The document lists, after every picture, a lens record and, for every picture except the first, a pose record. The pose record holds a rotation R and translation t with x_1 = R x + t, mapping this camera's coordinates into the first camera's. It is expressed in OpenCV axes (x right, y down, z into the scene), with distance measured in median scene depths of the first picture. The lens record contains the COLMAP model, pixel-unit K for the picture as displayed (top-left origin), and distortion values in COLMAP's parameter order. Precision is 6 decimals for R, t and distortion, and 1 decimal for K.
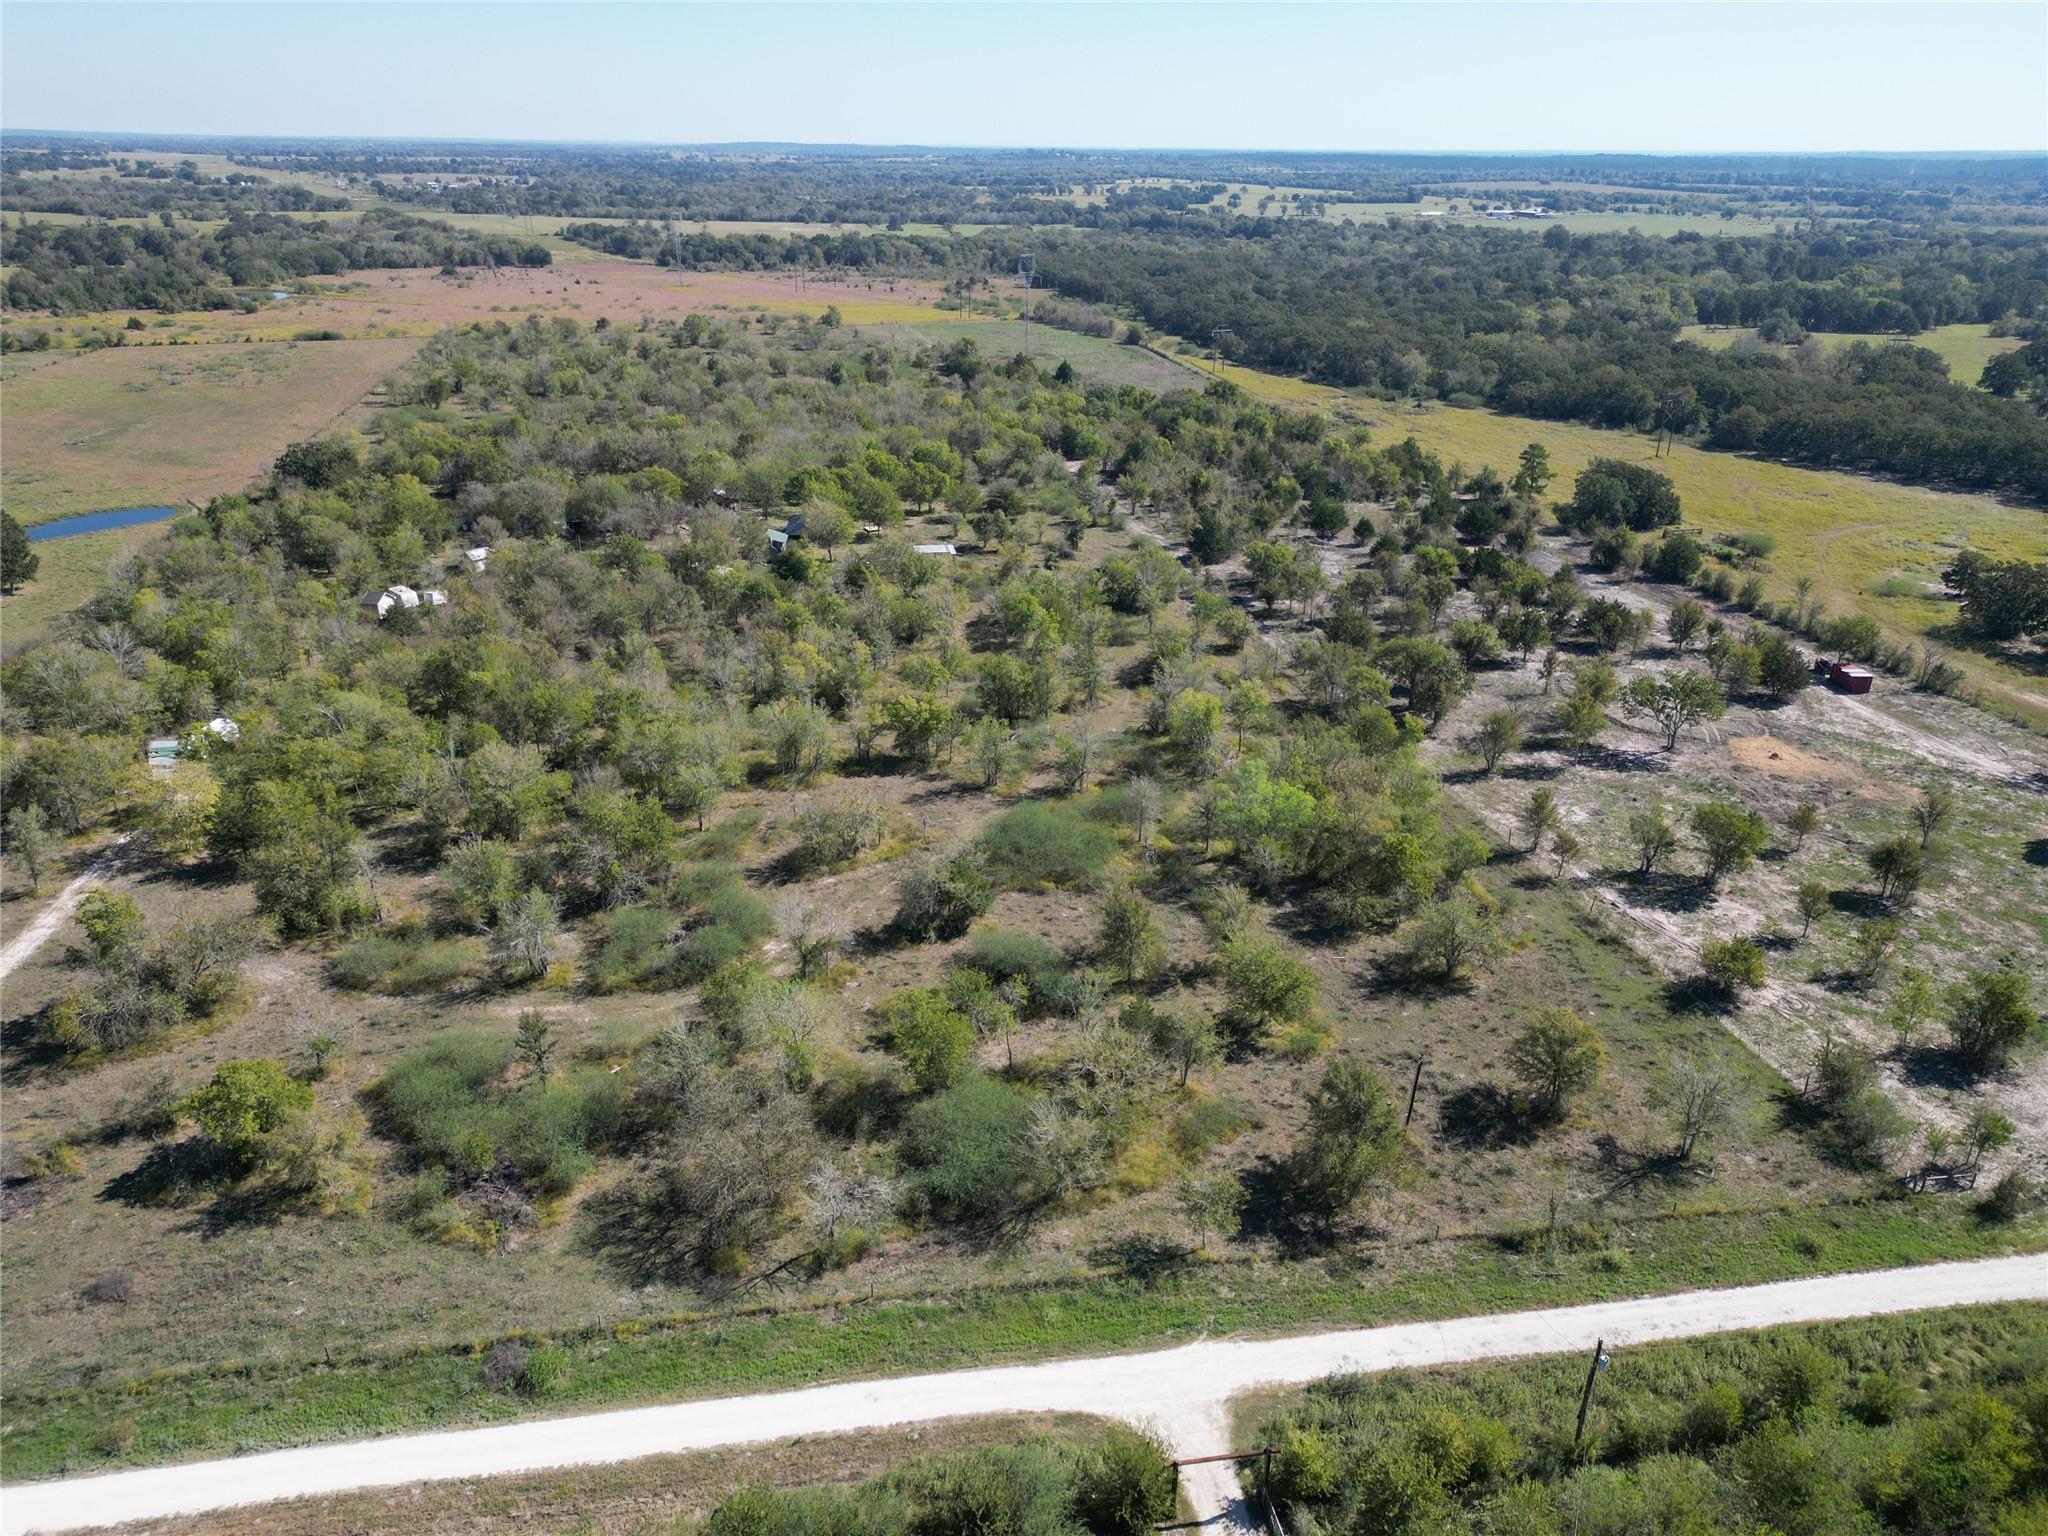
lens RADIAL K [[1444.3, 0, 1021.6], [0, 1444.3, 756.5], [0, 0, 1]] dist [0.066006, -0.056659]
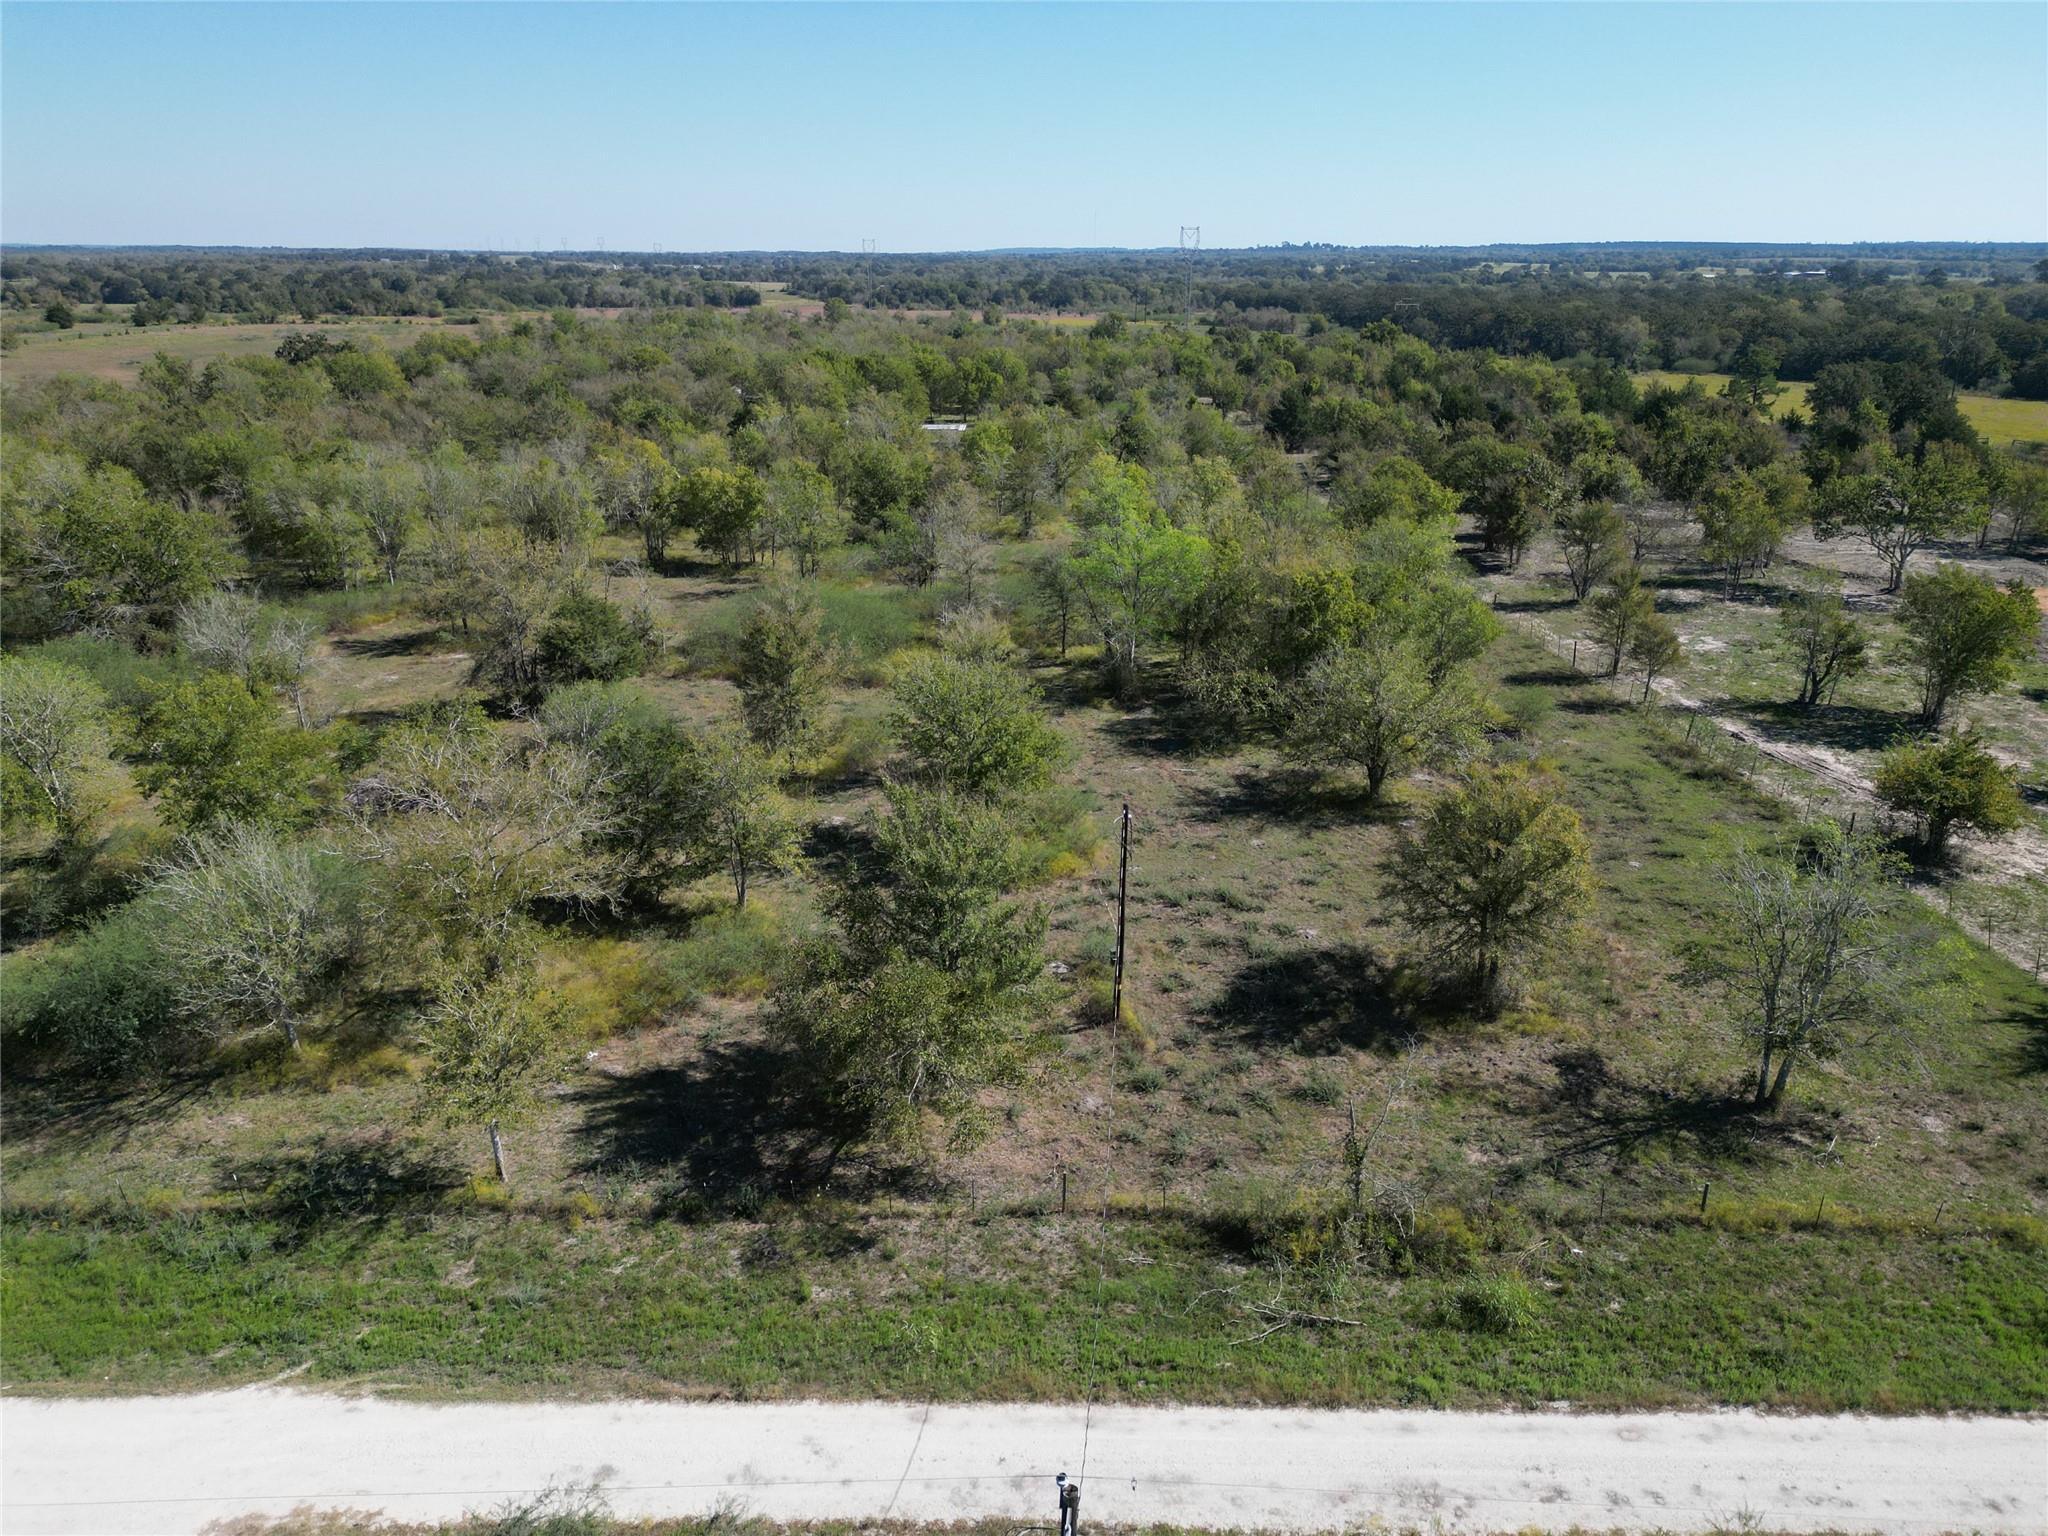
lens RADIAL K [[1444.3, 0, 1018.1], [0, 1444.3, 756.3], [0, 0, 1]] dist [0.066006, -0.056659]
pose [[0.985171, 0.047490, -0.164875, 0.224069], [-0.058098, 0.996499, -0.060123, 0.155022], [0.161442, 0.068810, 0.984480, 0.399125]]
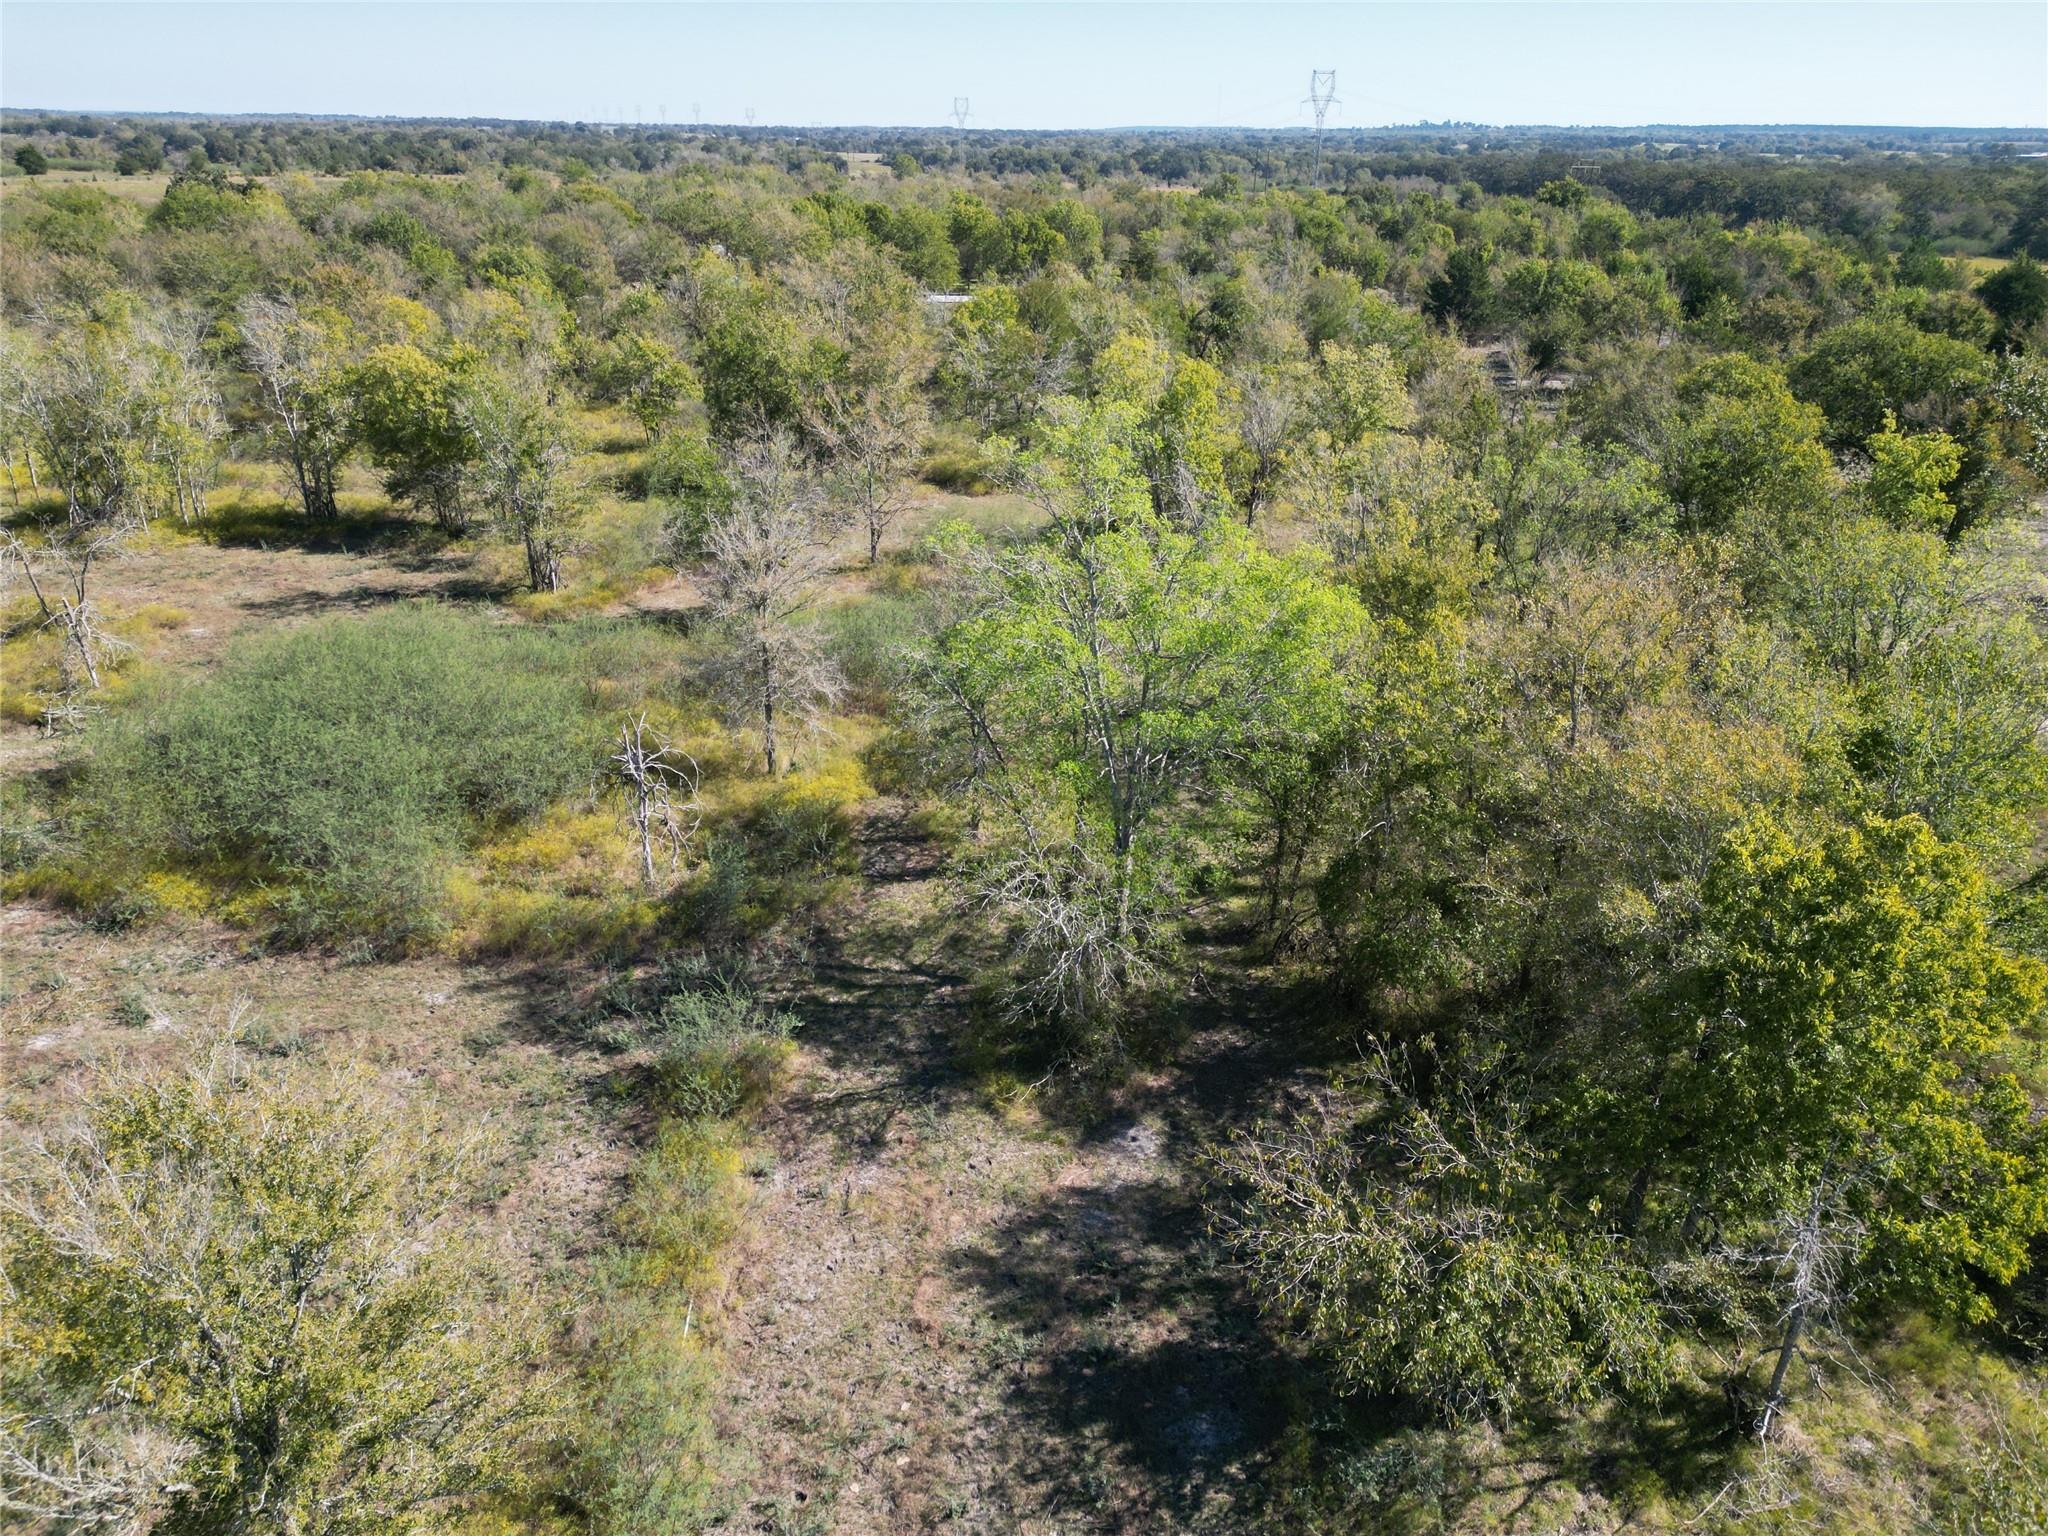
lens RADIAL K [[1444.3, 0, 1018.9], [0, 1444.3, 759.6], [0, 0, 1]] dist [0.066006, -0.056659]
pose [[0.969361, 0.099526, -0.224574, 0.199952], [-0.098024, 0.995024, 0.017855, 0.049379], [0.225234, 0.004706, 0.974293, 0.789318]]
